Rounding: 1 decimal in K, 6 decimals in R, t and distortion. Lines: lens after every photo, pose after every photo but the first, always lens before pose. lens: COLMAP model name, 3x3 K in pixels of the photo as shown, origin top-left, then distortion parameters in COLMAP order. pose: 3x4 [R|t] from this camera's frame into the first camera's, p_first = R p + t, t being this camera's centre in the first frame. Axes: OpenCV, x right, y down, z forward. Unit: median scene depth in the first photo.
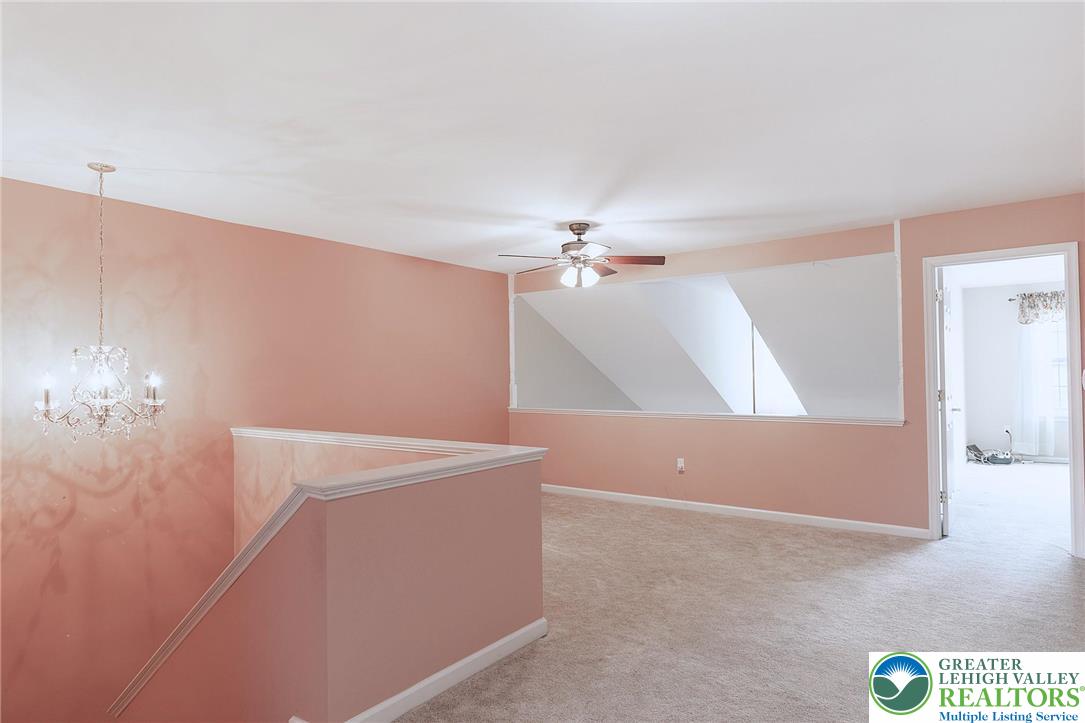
lens RADIAL K [[637.7, 0, 542.5], [0, 637.7, 361.5], [0, 0, 1]] dist [-0.000379, 0.000158]
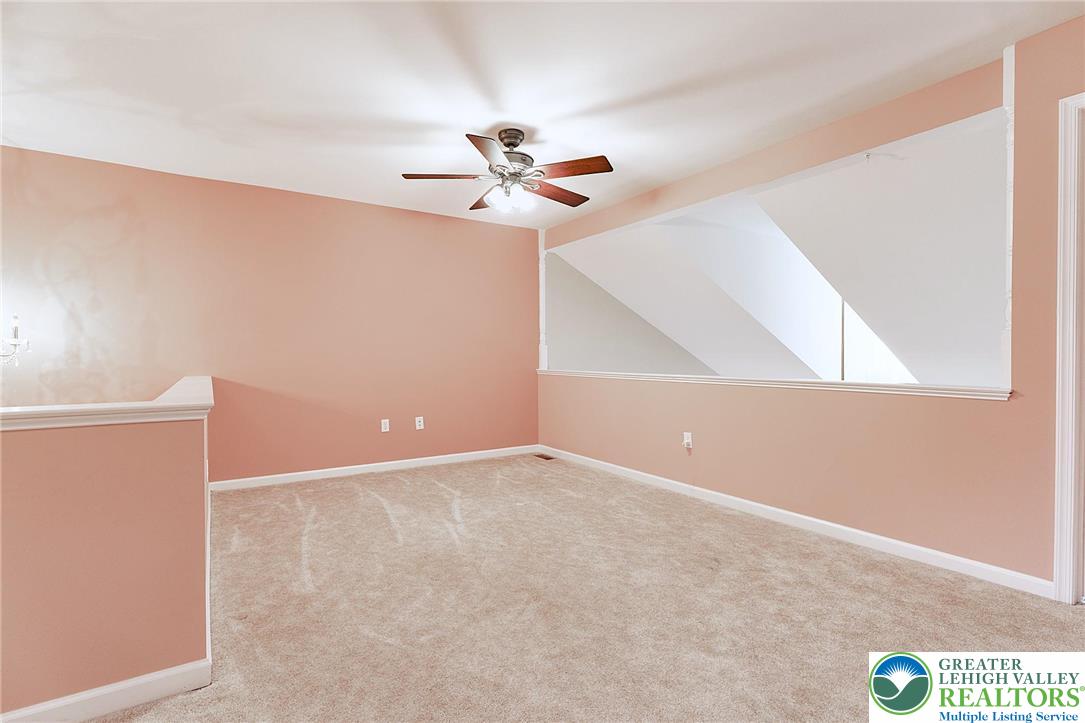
lens RADIAL K [[506.9, 0, 540.2], [0, 506.9, 362.2], [0, 0, 1]] dist [-0.010298, 0.000120]
pose [[0.926368, 0.004852, -0.376590, 0.335567], [0.012520, 0.998968, 0.043667, 0.039993], [0.376413, -0.045166, 0.925350, 0.405954]]
